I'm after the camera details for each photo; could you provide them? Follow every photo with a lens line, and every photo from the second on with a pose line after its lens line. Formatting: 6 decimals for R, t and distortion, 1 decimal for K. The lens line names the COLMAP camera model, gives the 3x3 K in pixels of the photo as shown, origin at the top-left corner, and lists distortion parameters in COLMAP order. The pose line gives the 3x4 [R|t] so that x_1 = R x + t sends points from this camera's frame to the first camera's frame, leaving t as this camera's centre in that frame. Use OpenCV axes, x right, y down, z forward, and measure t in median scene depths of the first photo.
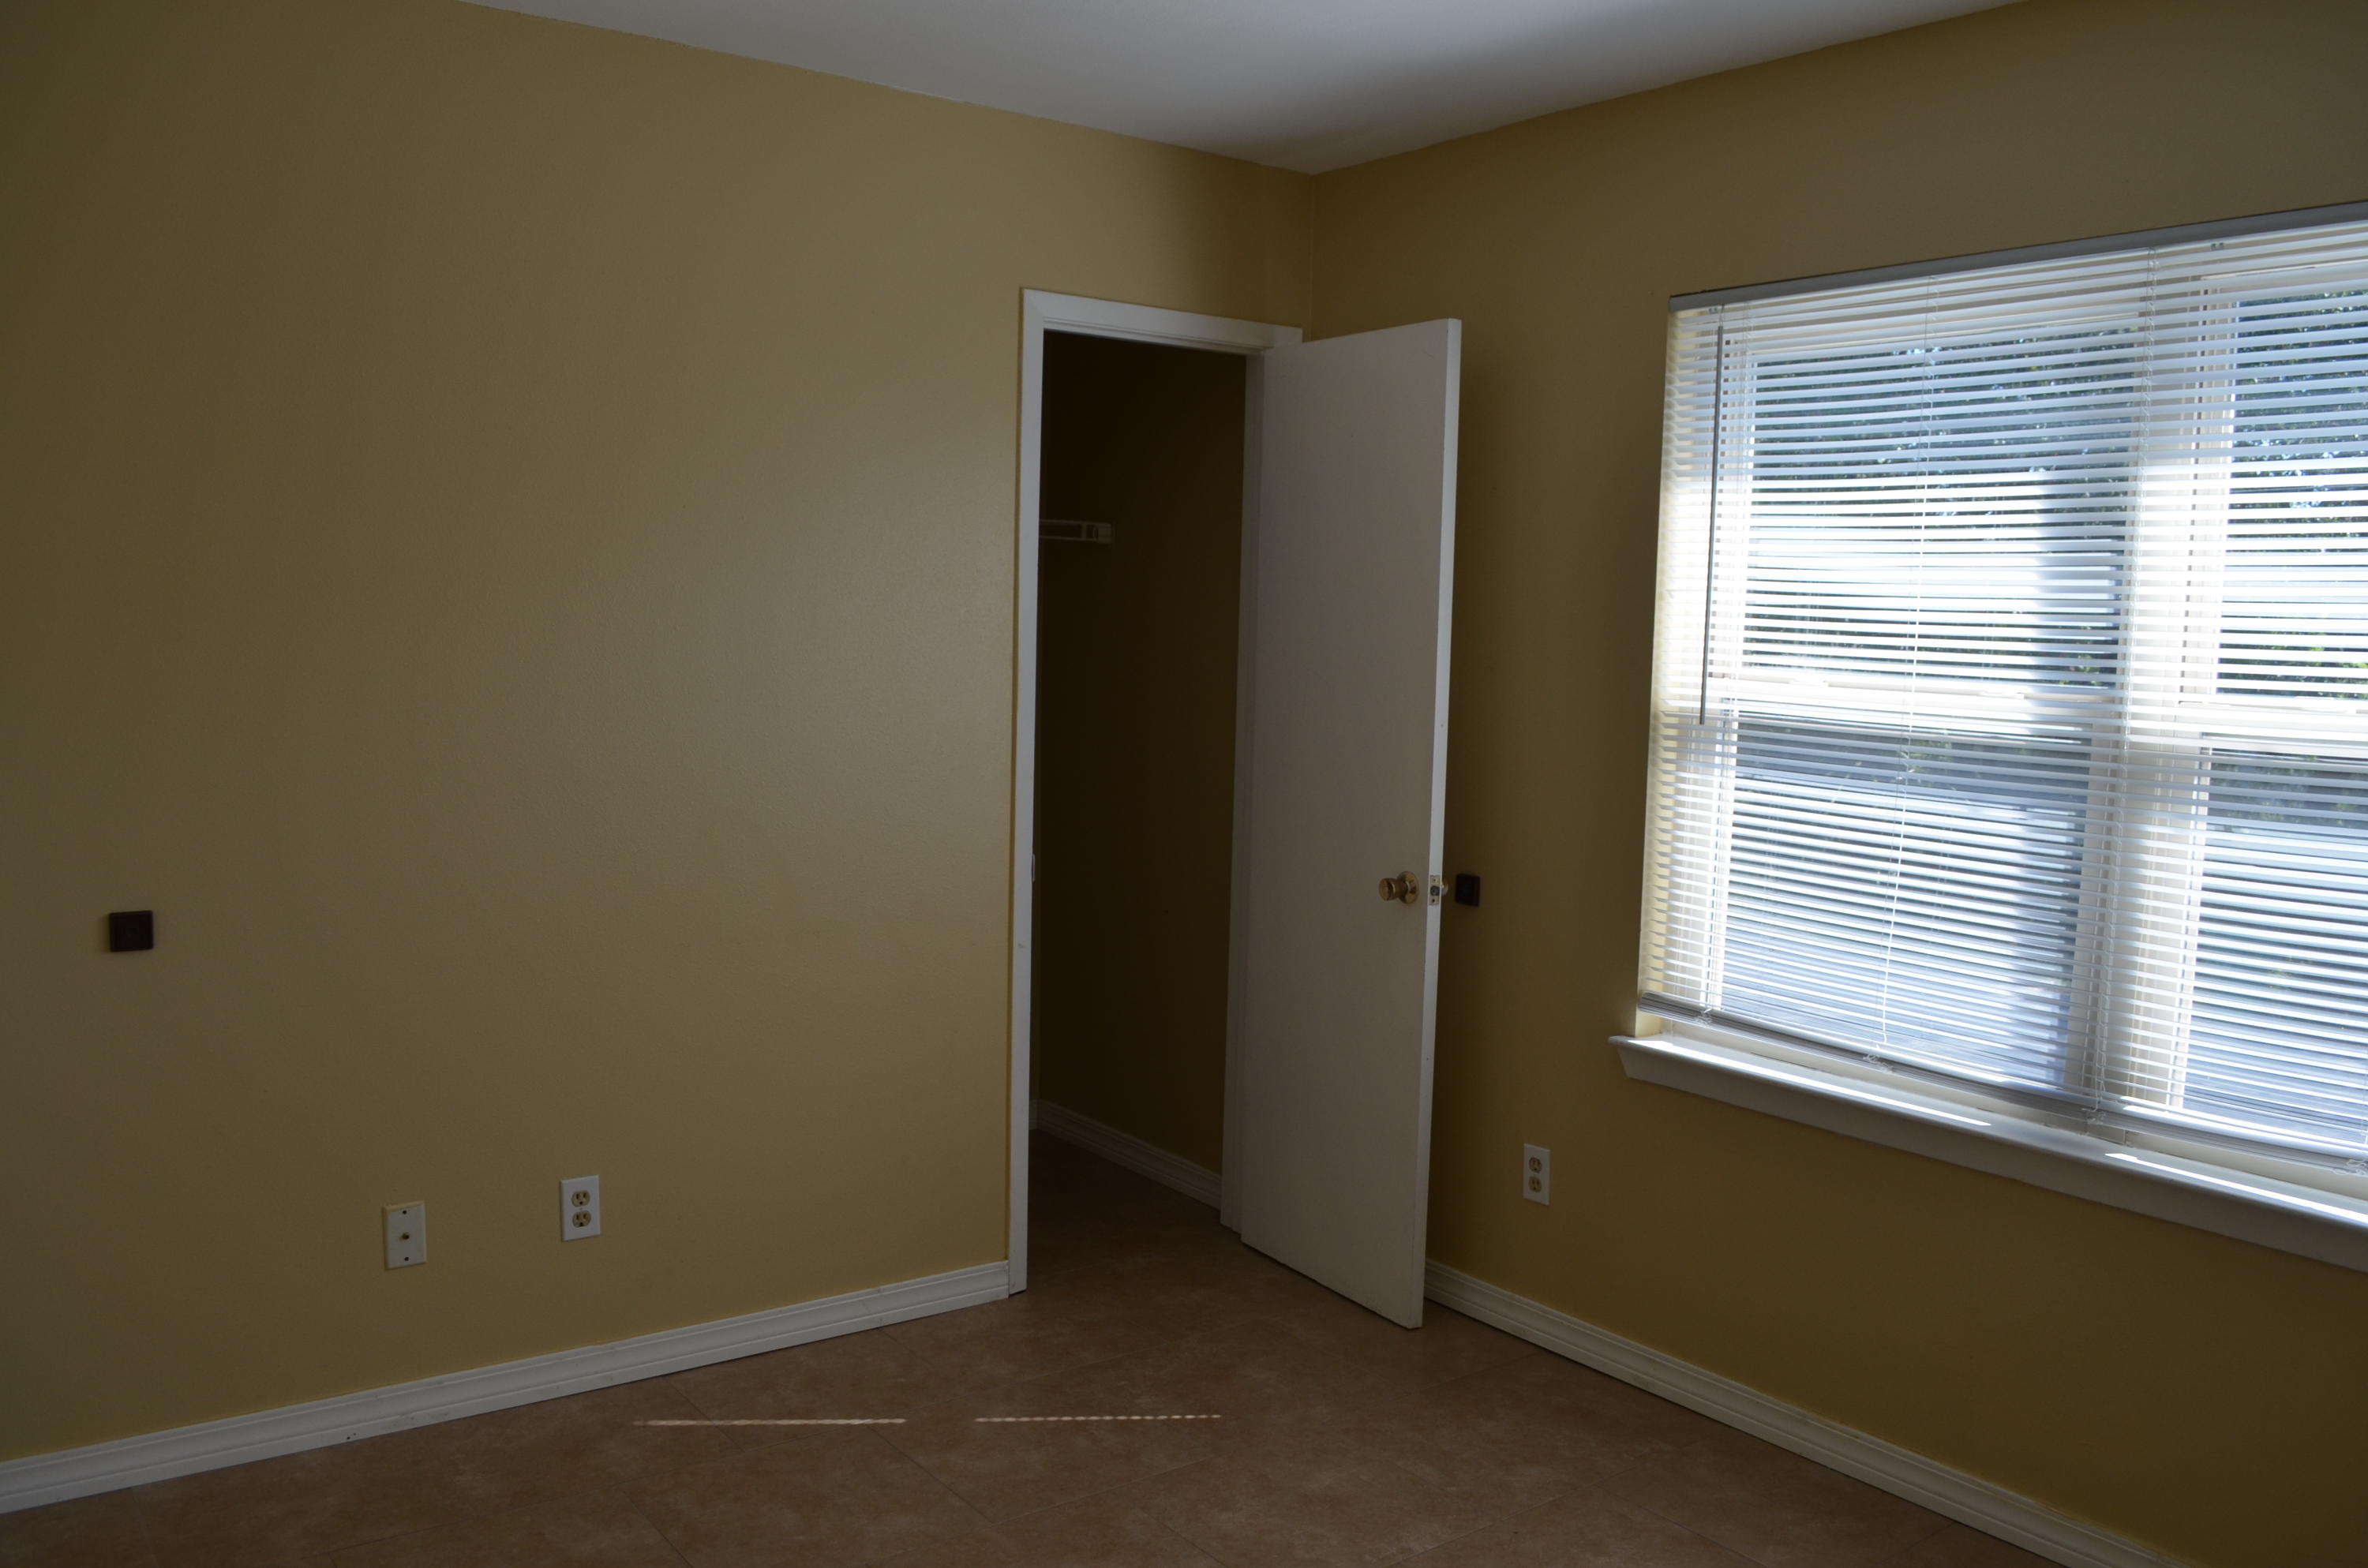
lens RADIAL K [[1870.1, 0, 1190.6], [0, 1870.1, 792.4], [0, 0, 1]] dist [-0.080656, 0.010827]
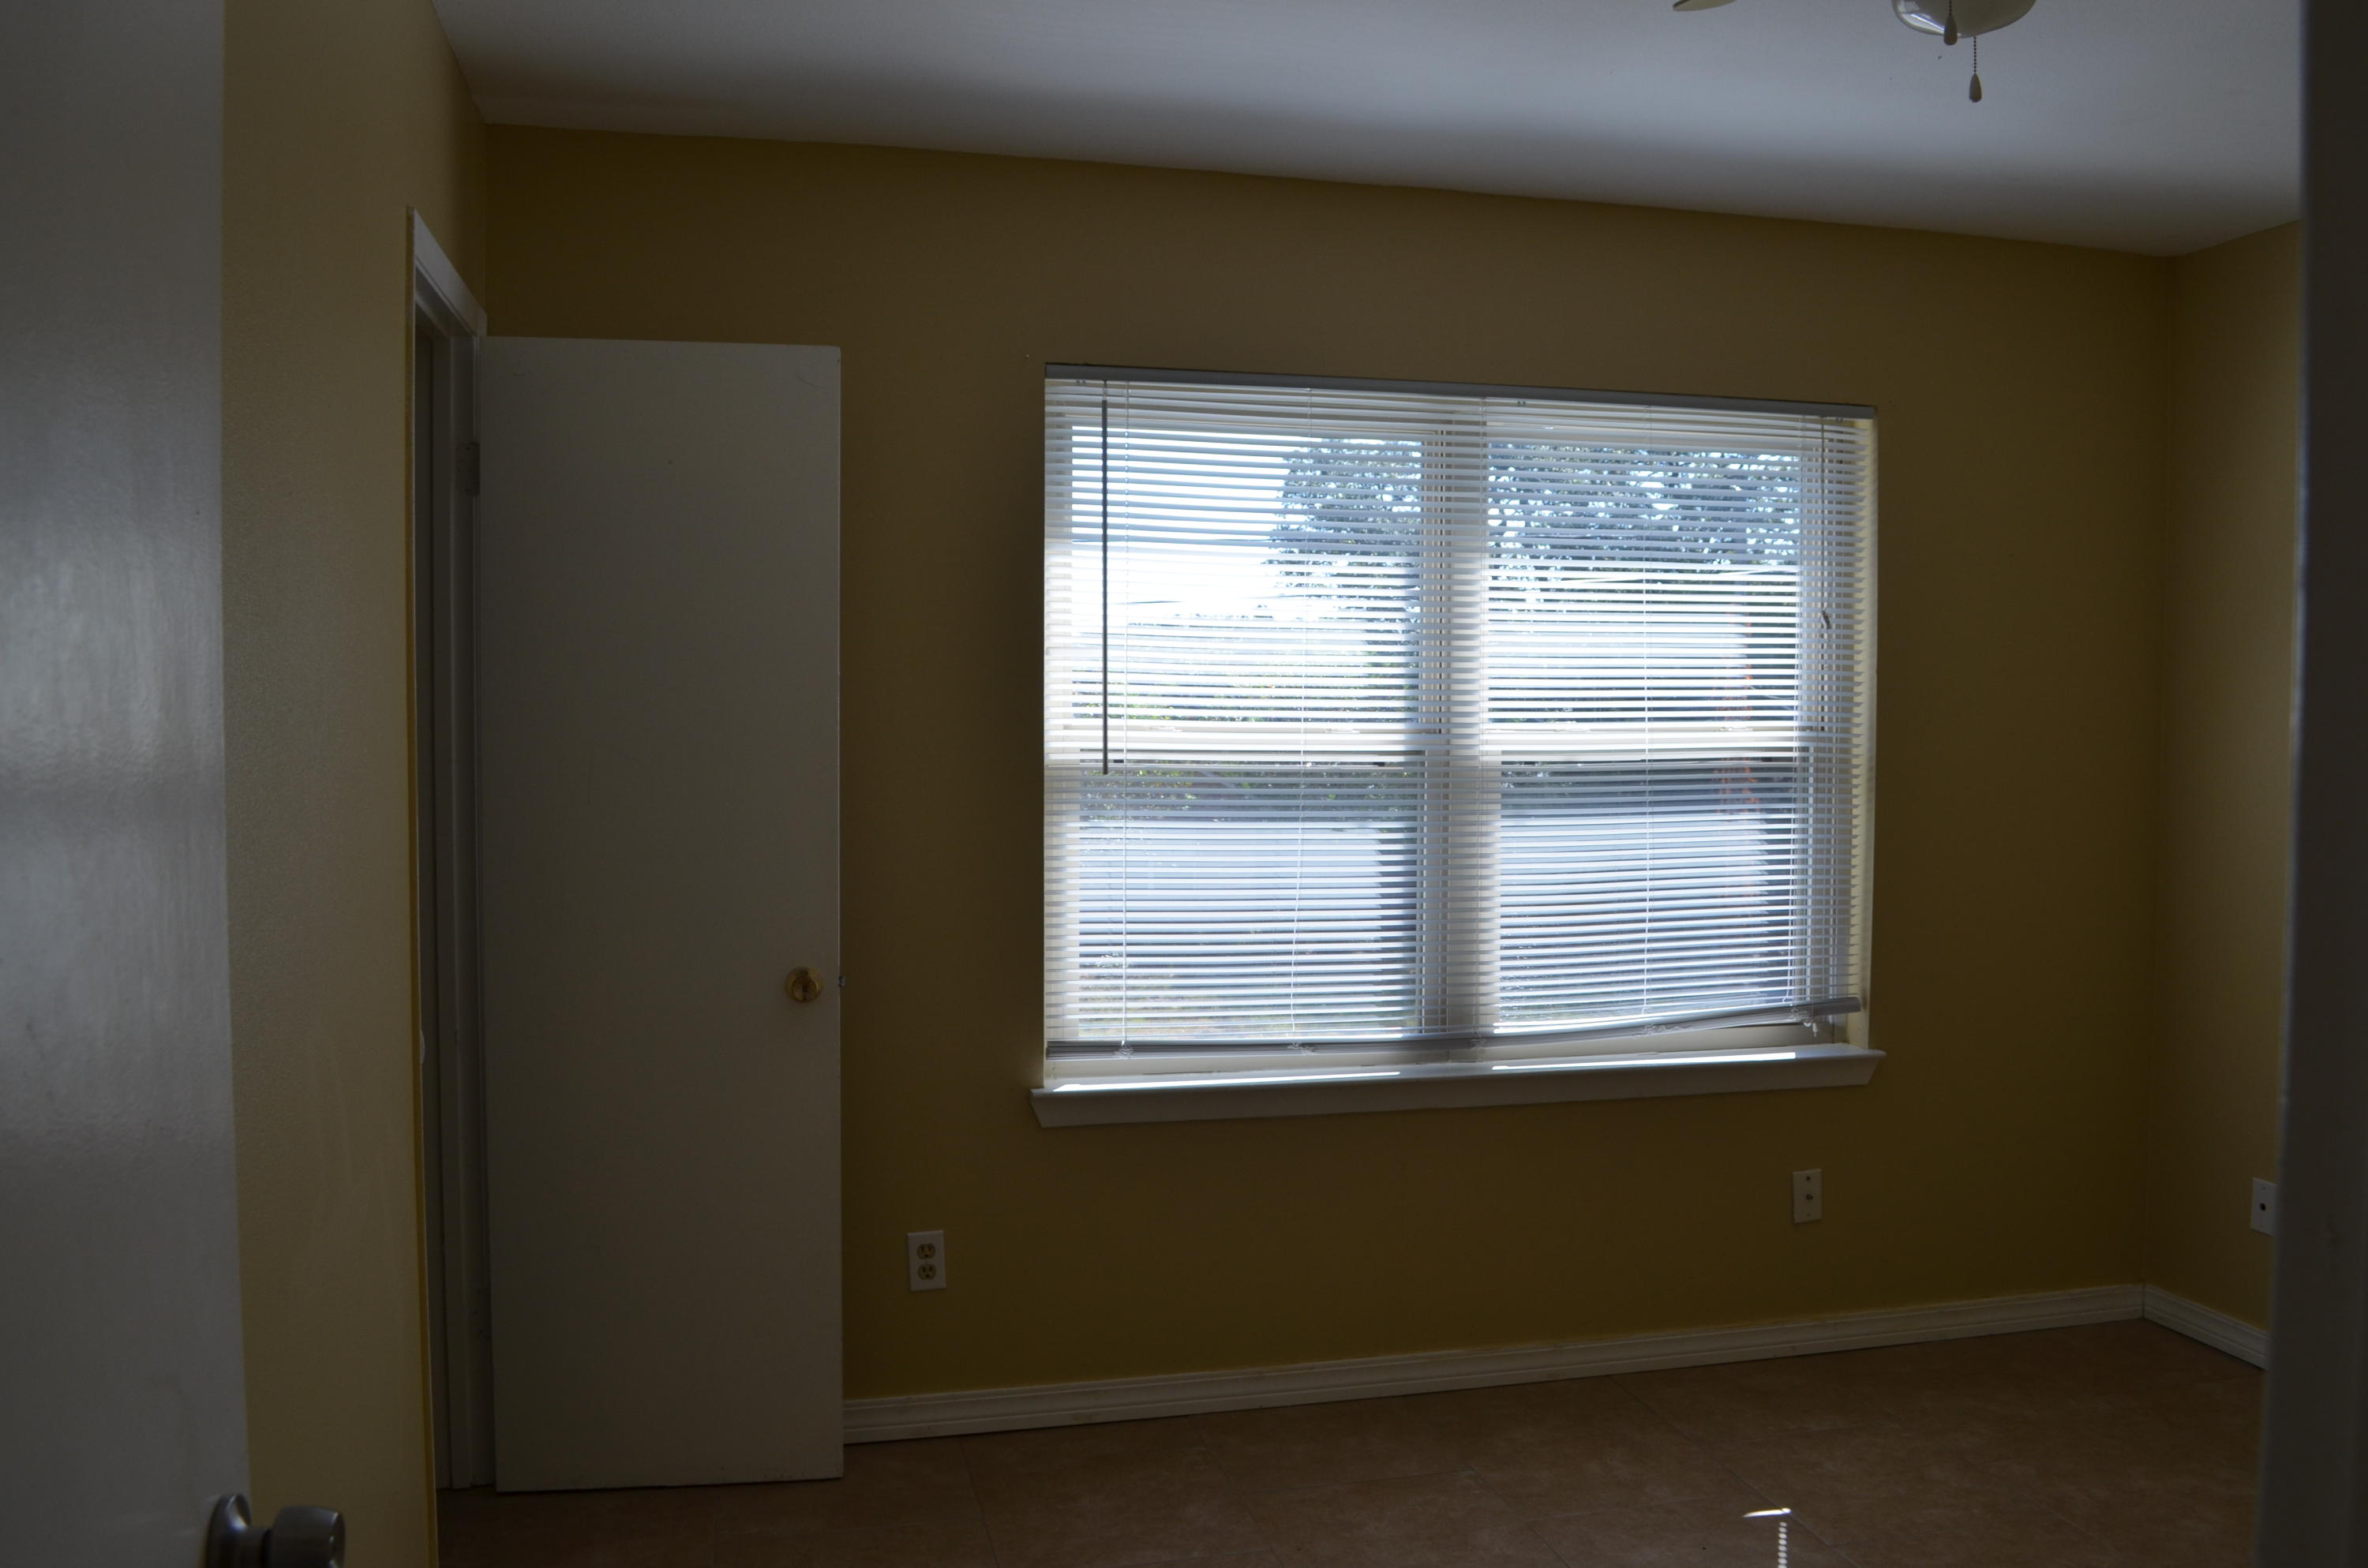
lens RADIAL K [[1870.1, 0, 1198.3], [0, 1870.1, 786.3], [0, 0, 1]] dist [-0.080656, 0.010827]
pose [[0.388280, -0.065757, 0.919192, -0.700378], [0.090586, 0.995344, 0.032940, -0.061785], [-0.917078, 0.070476, 0.392429, 0.549690]]
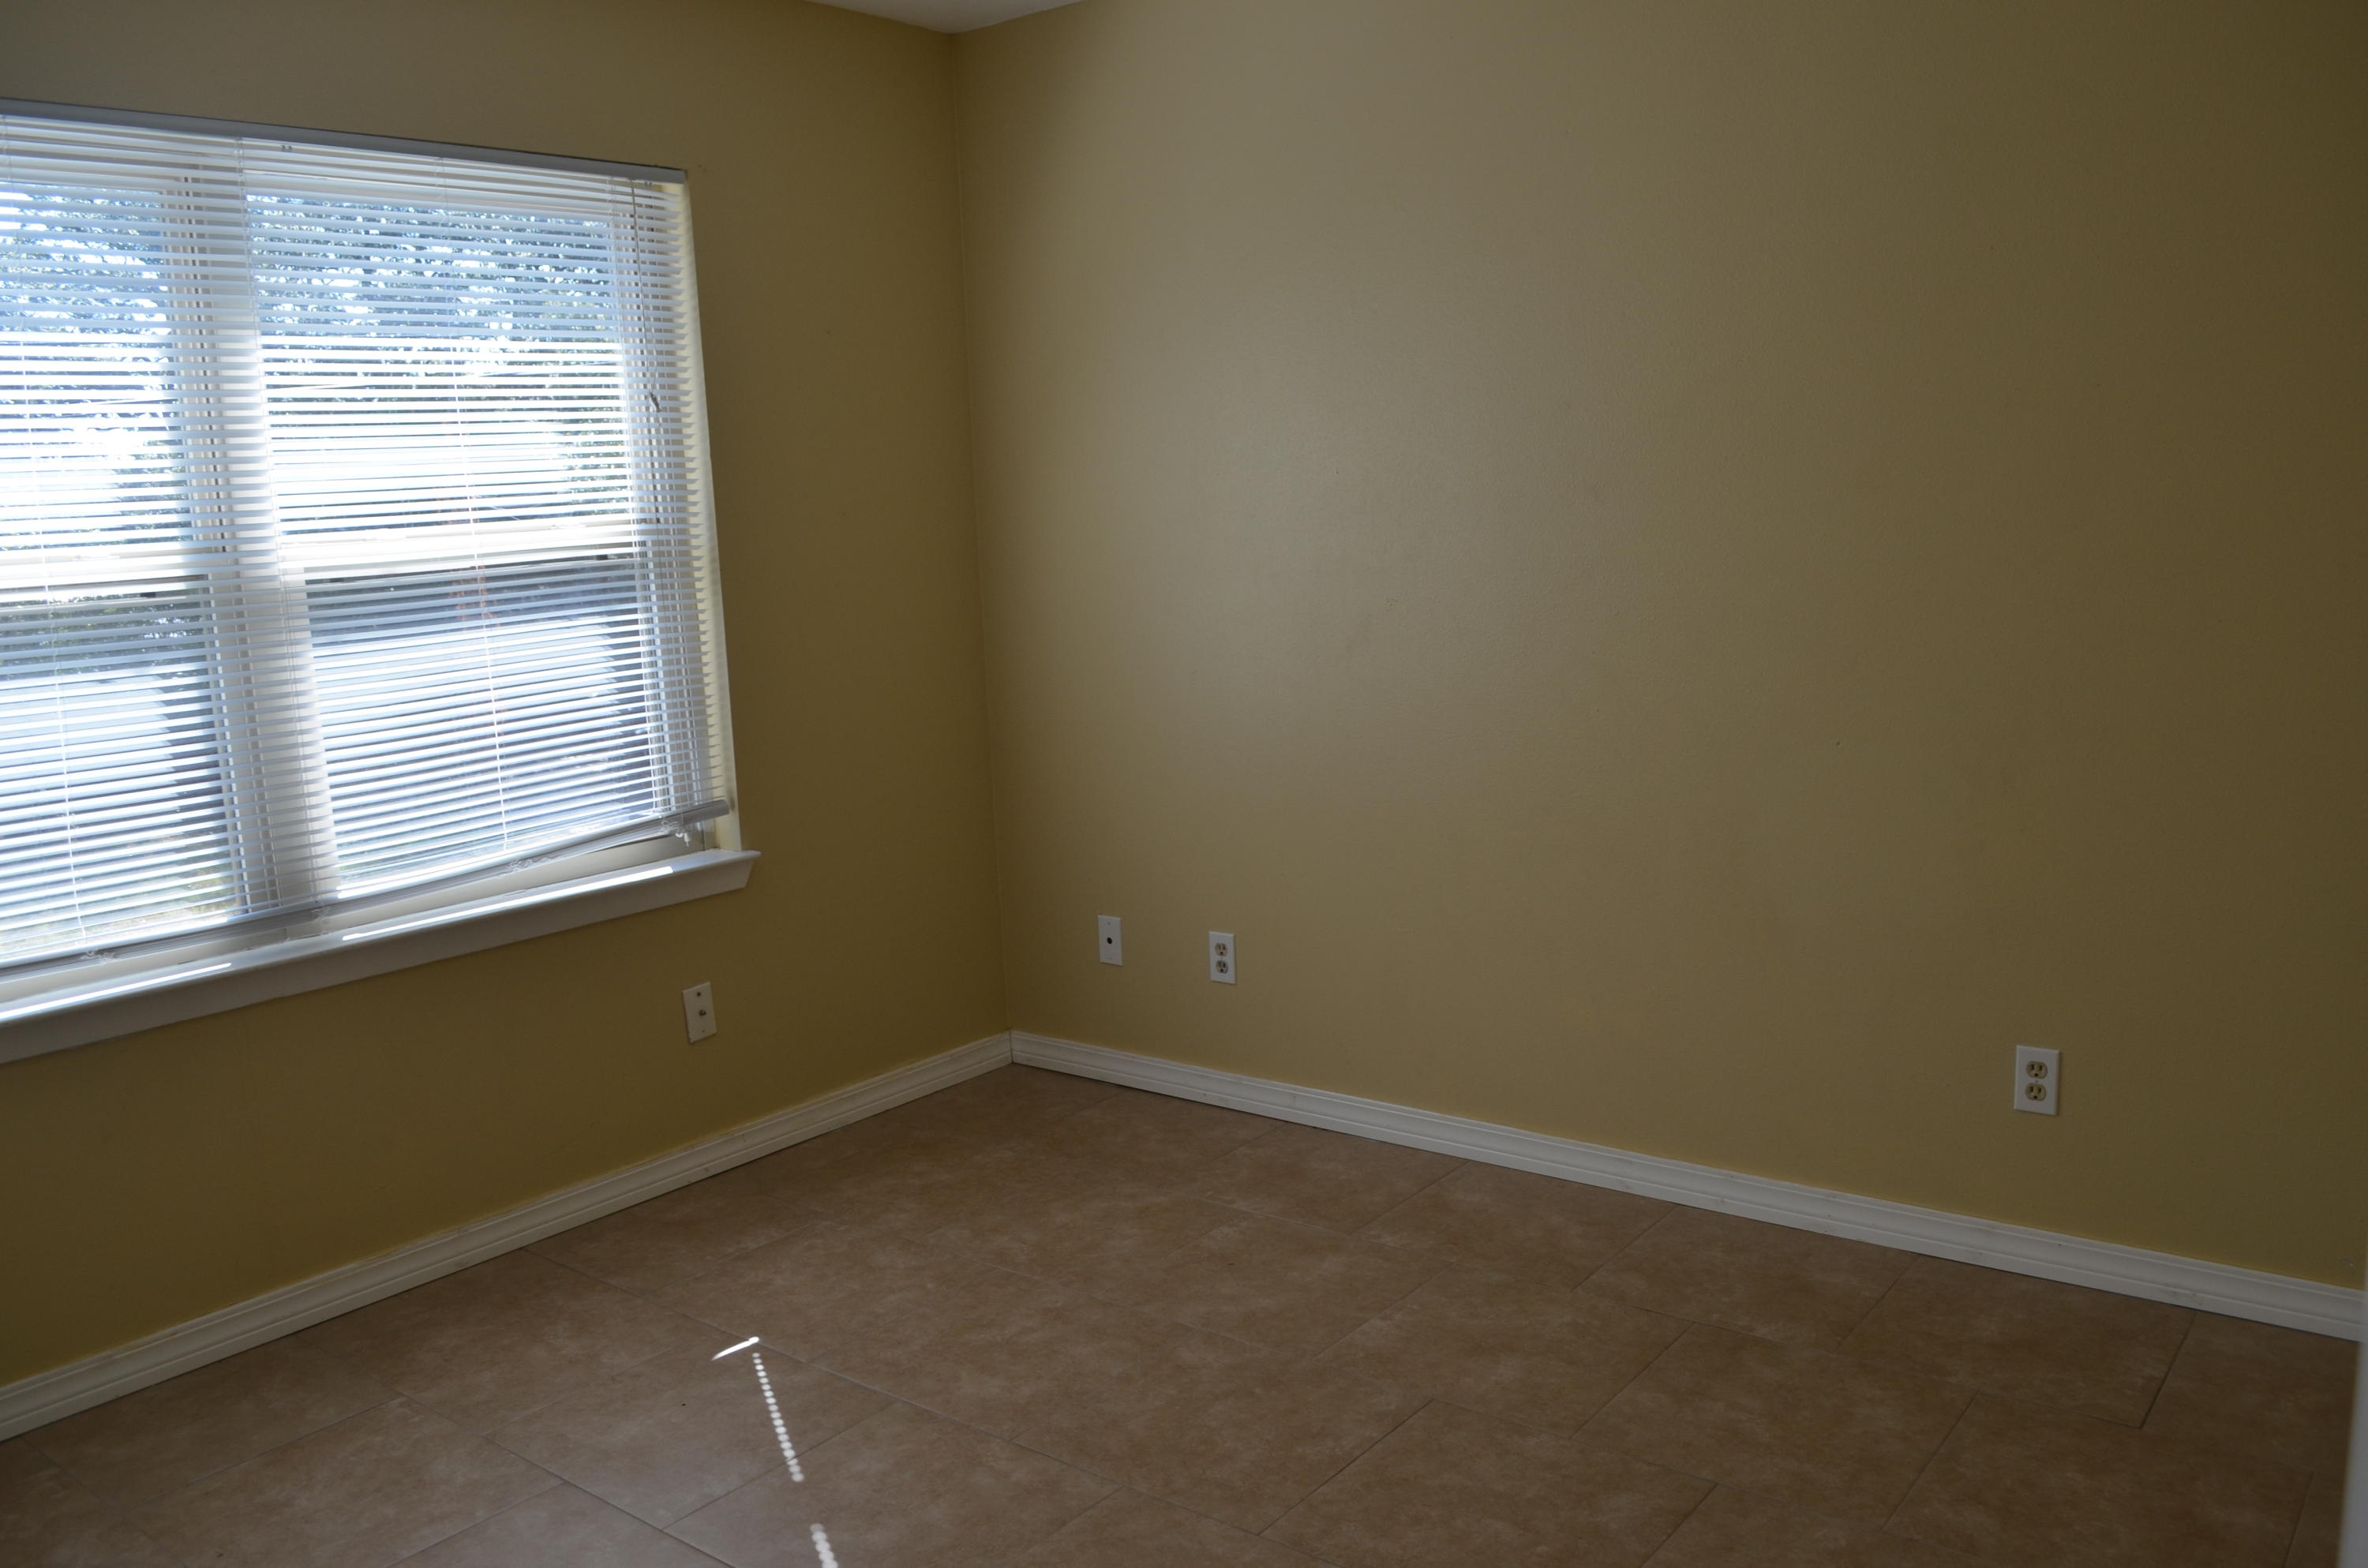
lens RADIAL K [[1870.1, 0, 1201.3], [0, 1870.1, 785.8], [0, 0, 1]] dist [-0.080656, 0.010827]
pose [[-0.266266, -0.167140, 0.949298, -0.614621], [0.123578, 0.970805, 0.205588, -0.056760], [-0.955945, 0.172054, -0.237837, 0.630372]]
